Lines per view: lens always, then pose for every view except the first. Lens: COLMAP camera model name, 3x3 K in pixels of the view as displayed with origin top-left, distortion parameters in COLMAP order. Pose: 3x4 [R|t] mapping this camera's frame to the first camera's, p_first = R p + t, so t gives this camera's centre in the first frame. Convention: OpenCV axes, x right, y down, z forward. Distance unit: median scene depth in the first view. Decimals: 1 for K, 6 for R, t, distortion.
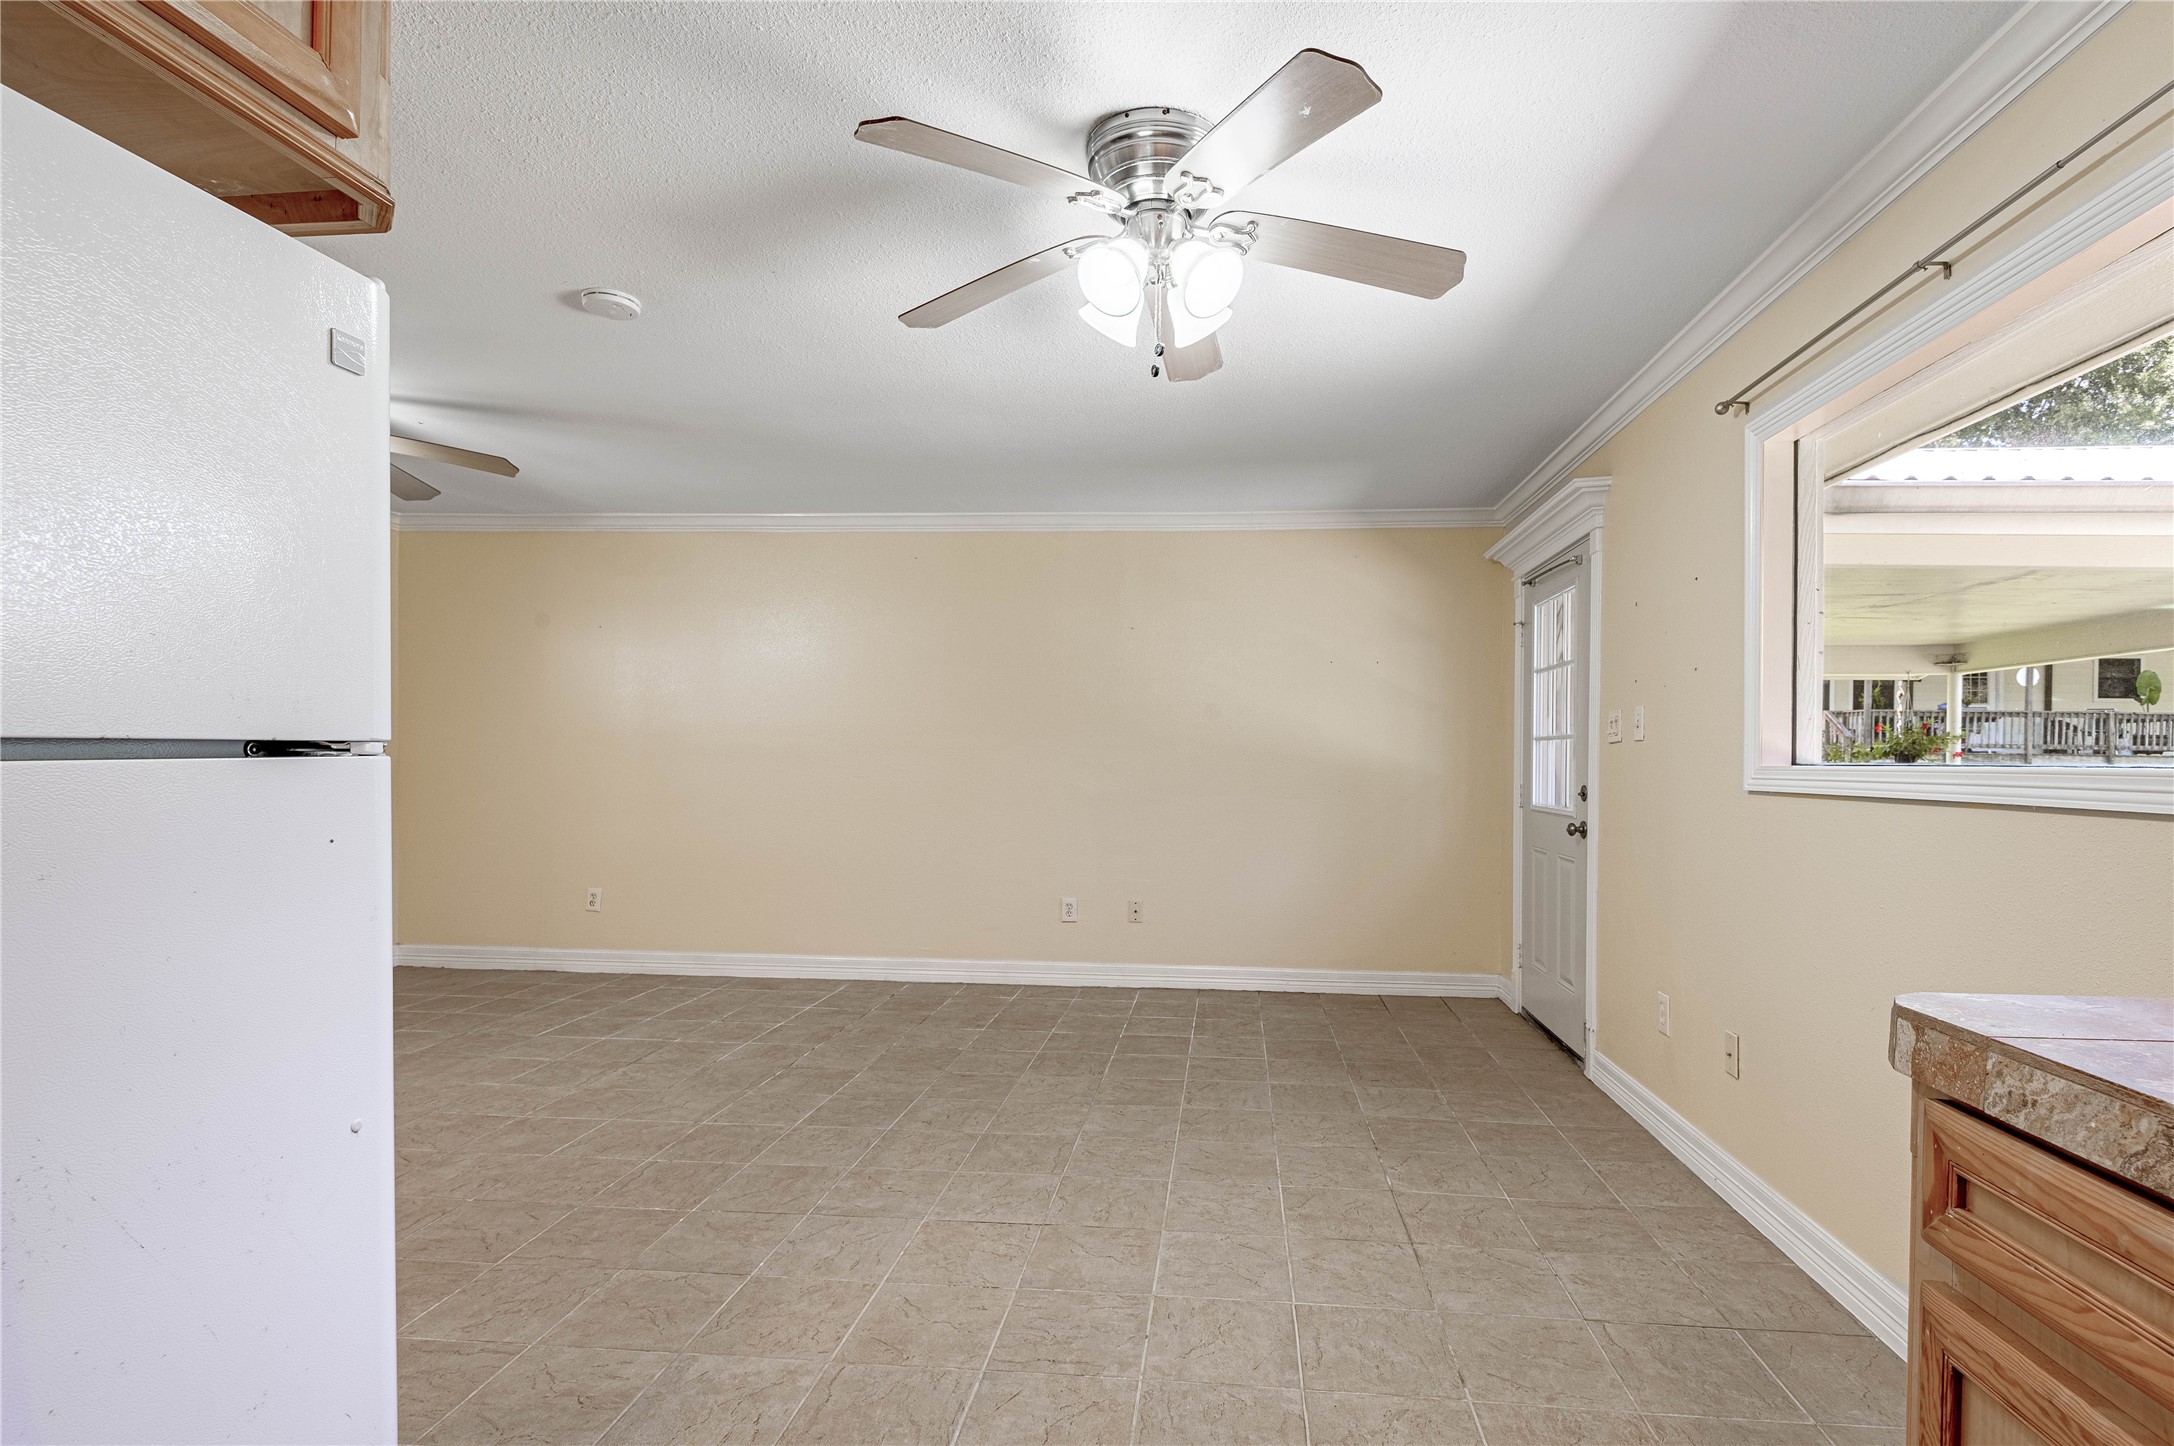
lens RADIAL K [[1009.7, 0, 1134.4], [0, 1009.7, 769.0], [0, 0, 1]] dist [0.019206, -0.008932]
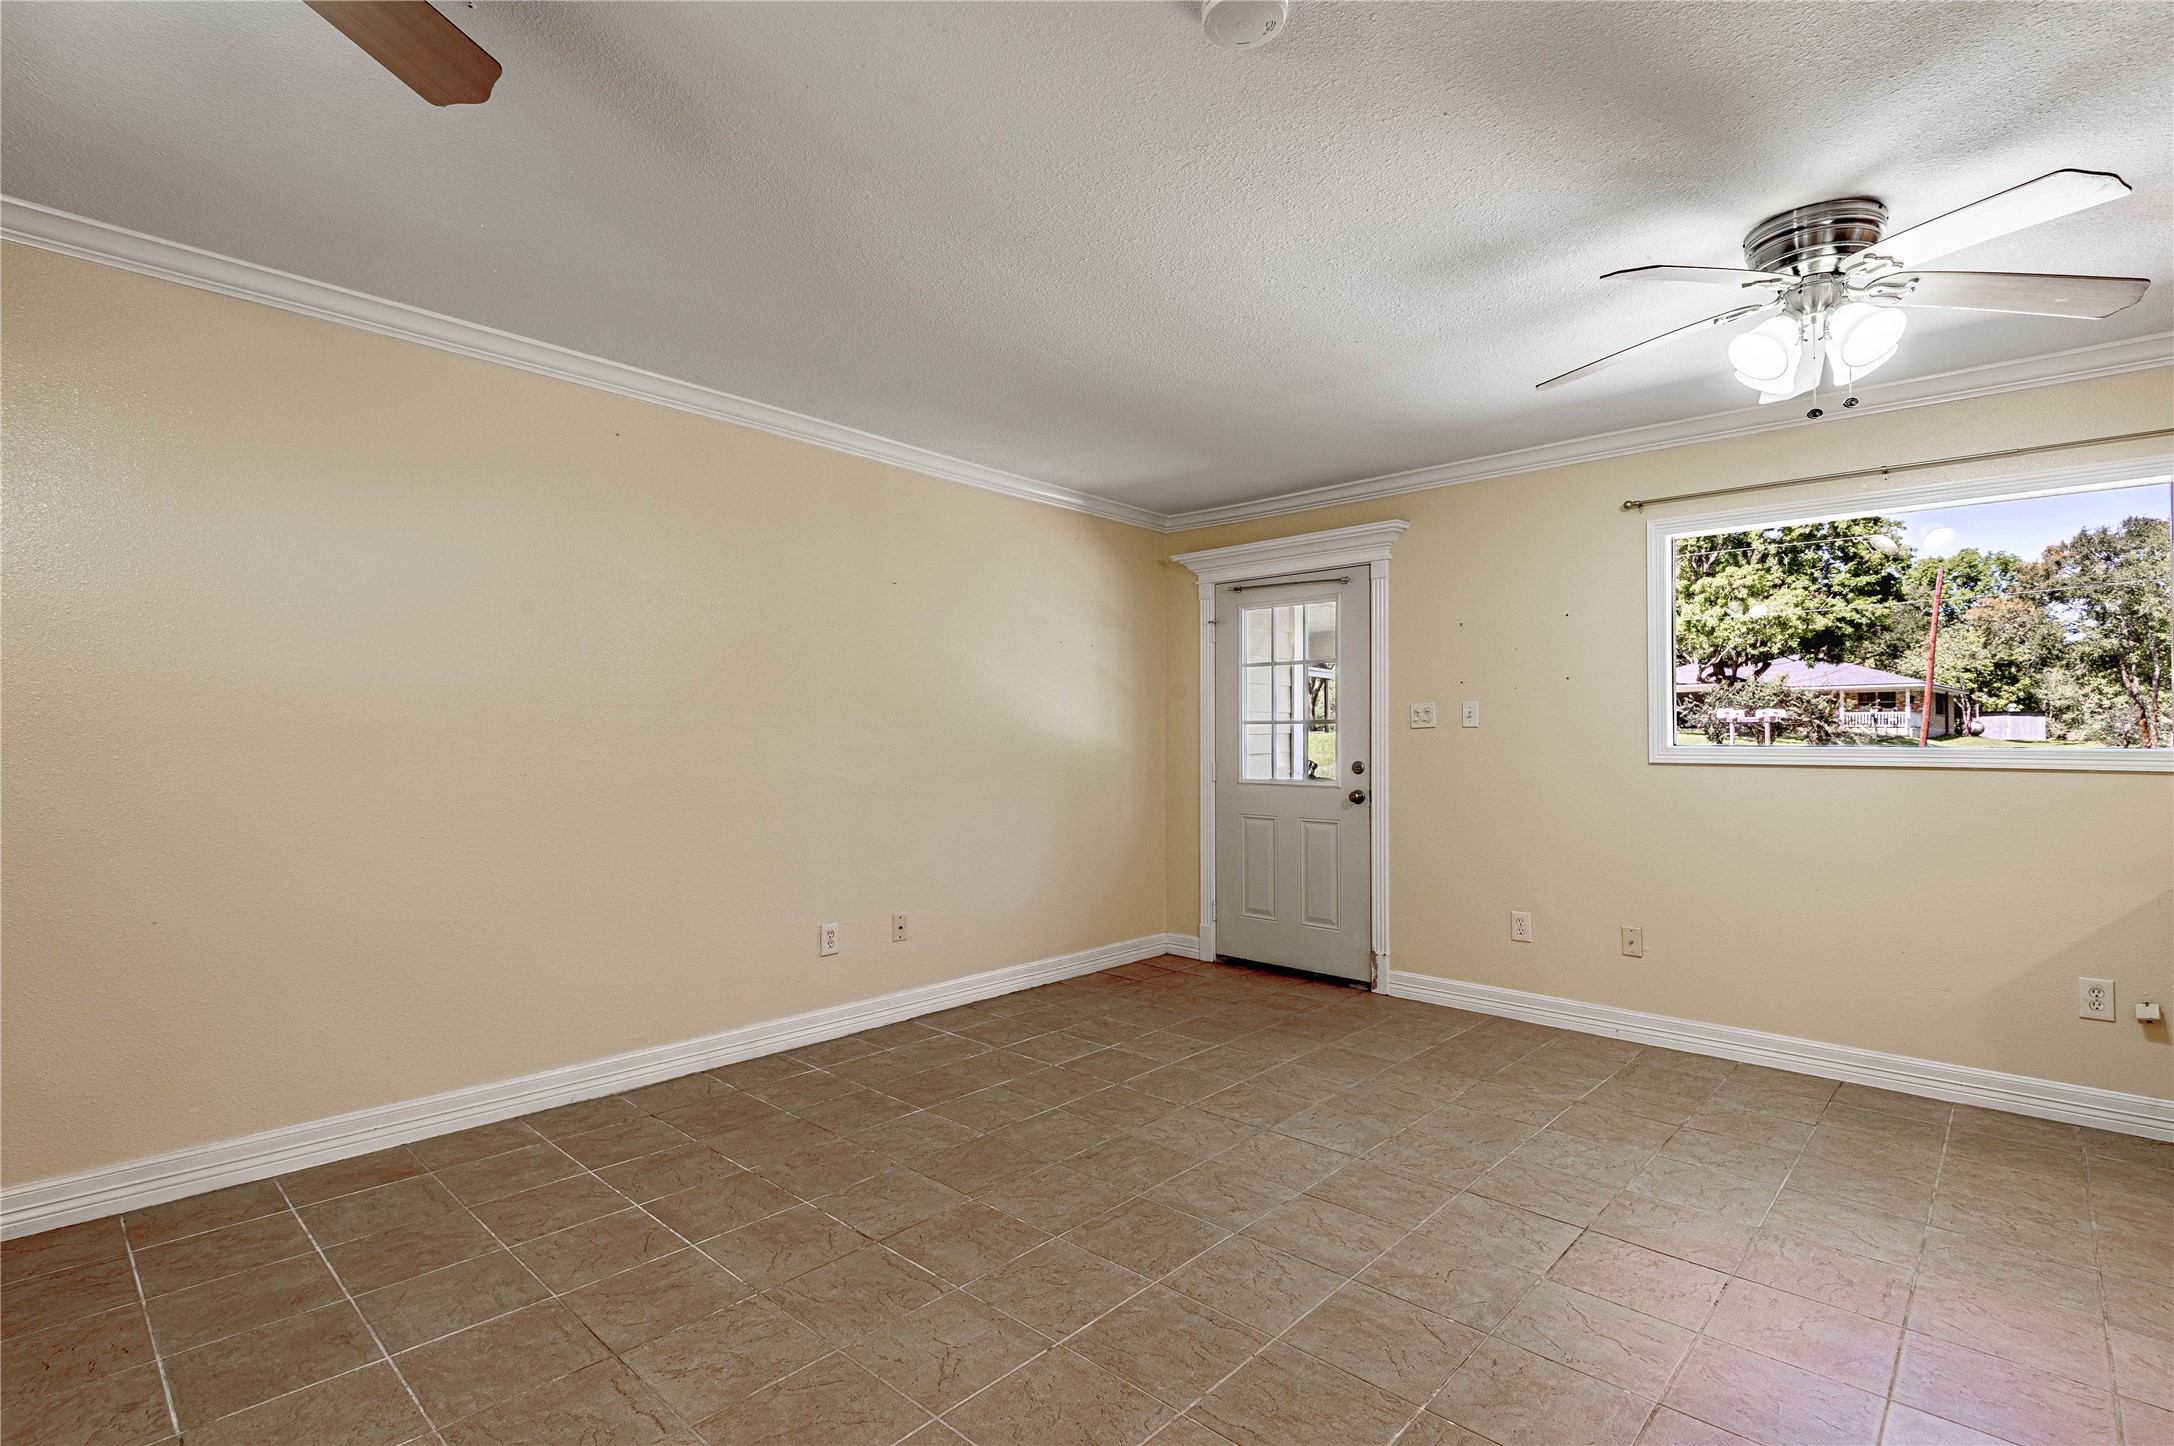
lens RADIAL K [[1009.7, 0, 1075.7], [0, 1009.7, 720.7], [0, 0, 1]] dist [0.019206, -0.008932]
pose [[0.619957, 0.007321, 0.784602, -0.831019], [0.010522, 0.999789, -0.017643, -0.017749], [-0.784565, 0.019194, 0.619749, 0.551340]]
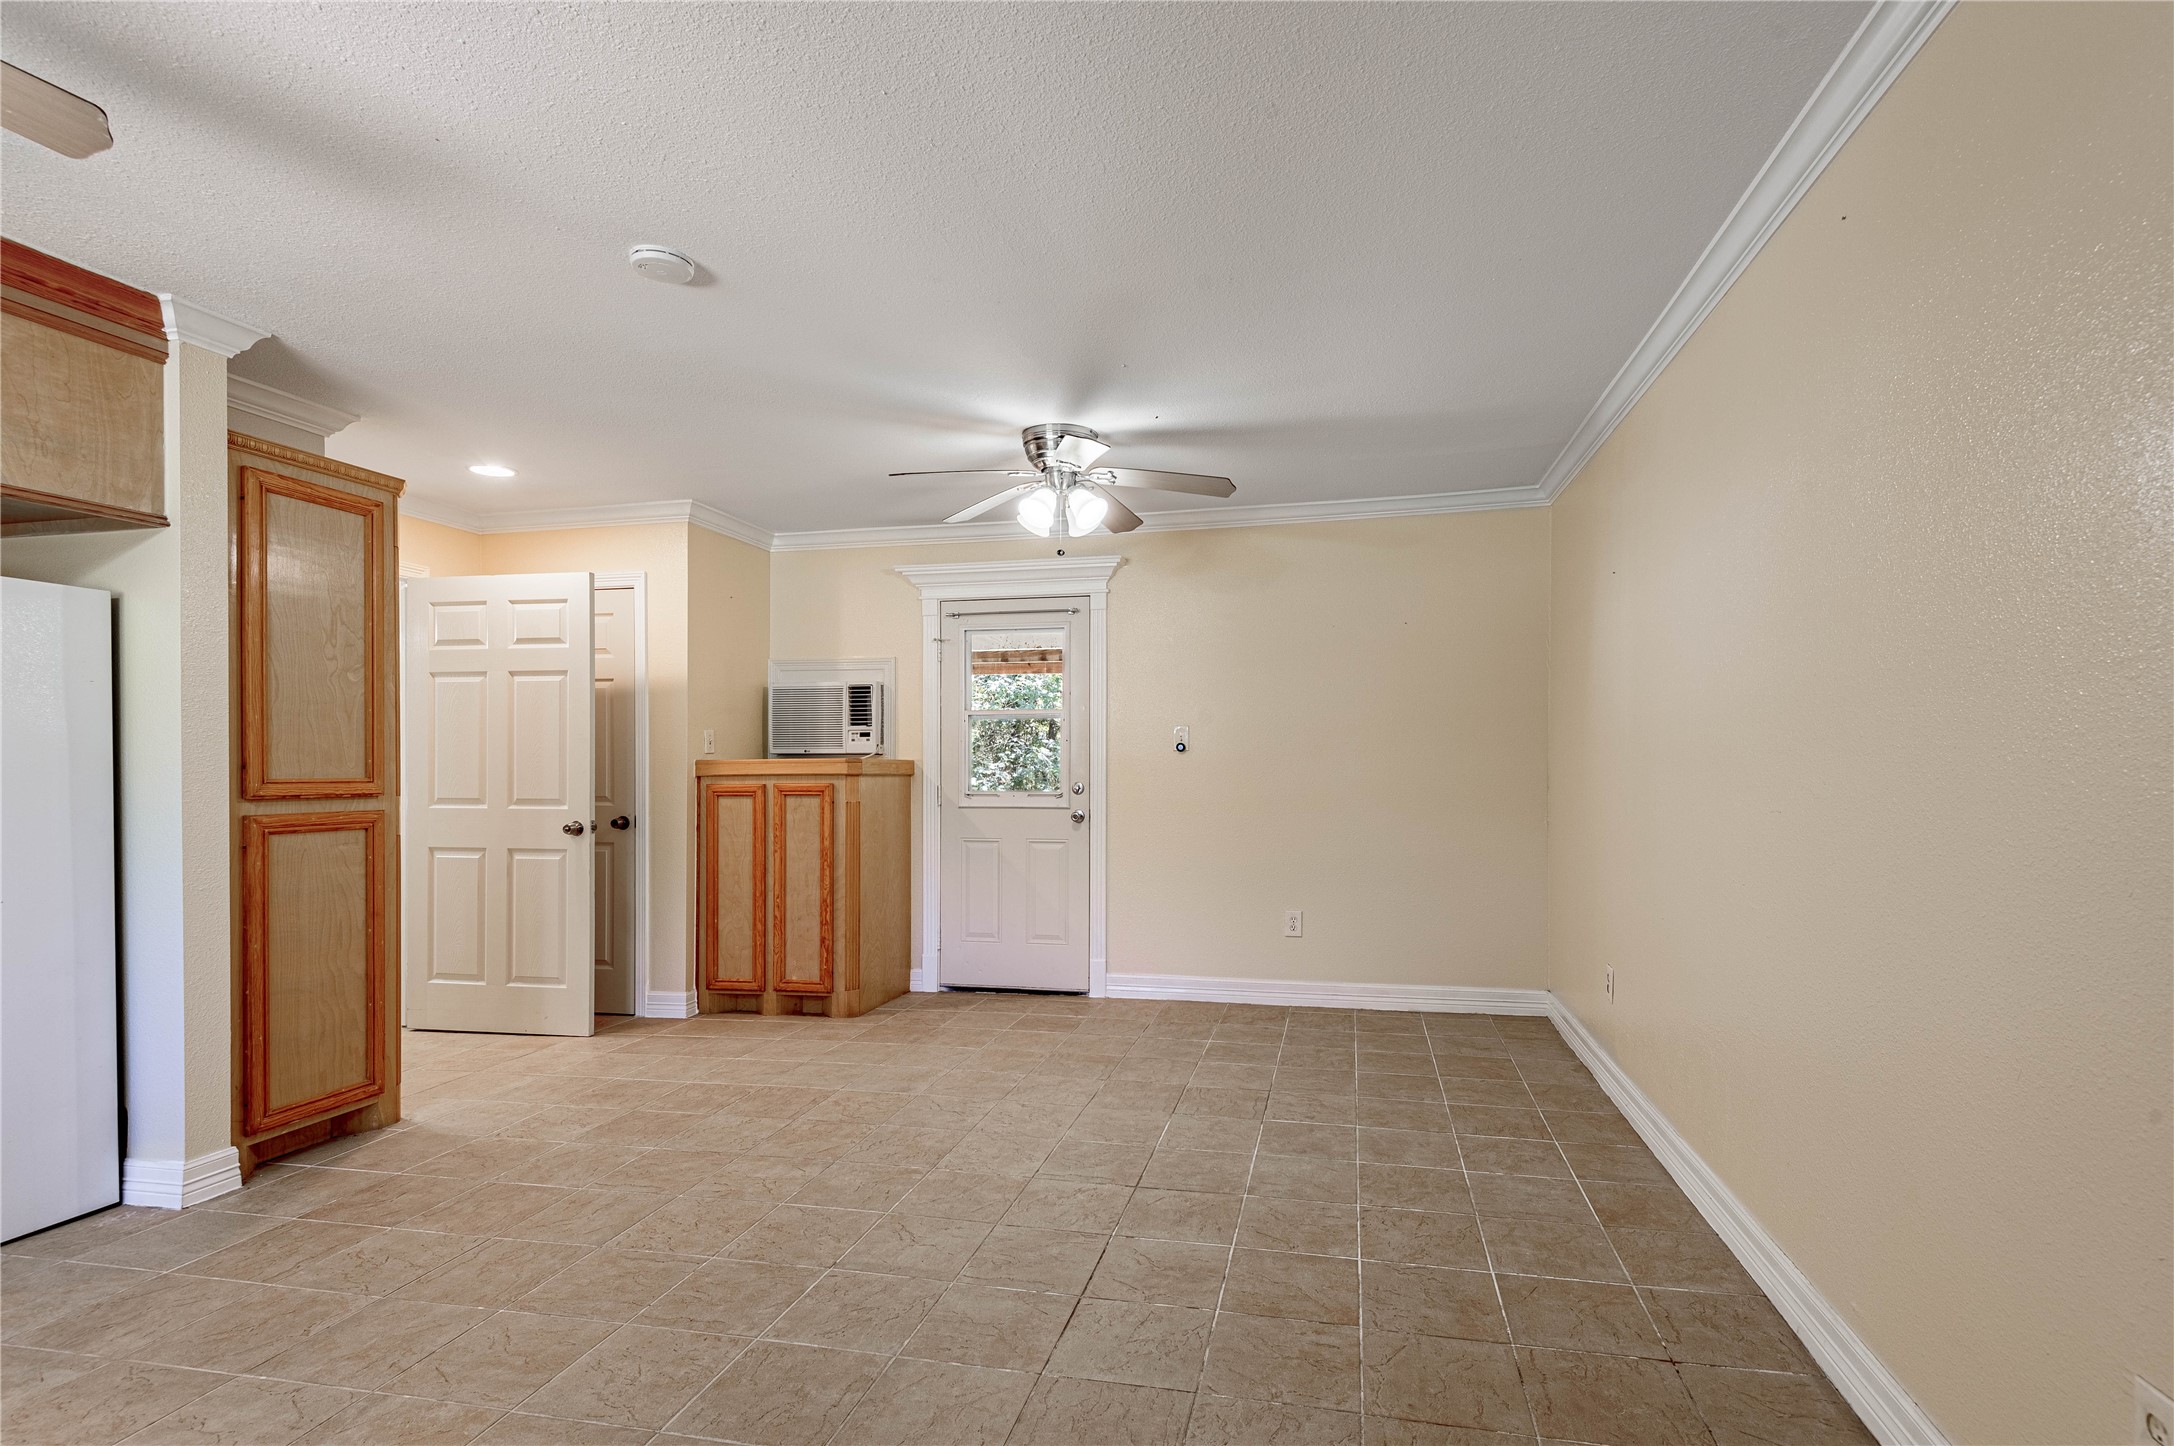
lens RADIAL K [[1009.7, 0, 1153.4], [0, 1009.7, 772.1], [0, 0, 1]] dist [0.019206, -0.008932]
pose [[-0.090788, -0.006460, -0.995849, 0.265398], [-0.010270, 0.999932, -0.005550, -0.009524], [0.995817, 0.009724, -0.090848, 1.188575]]
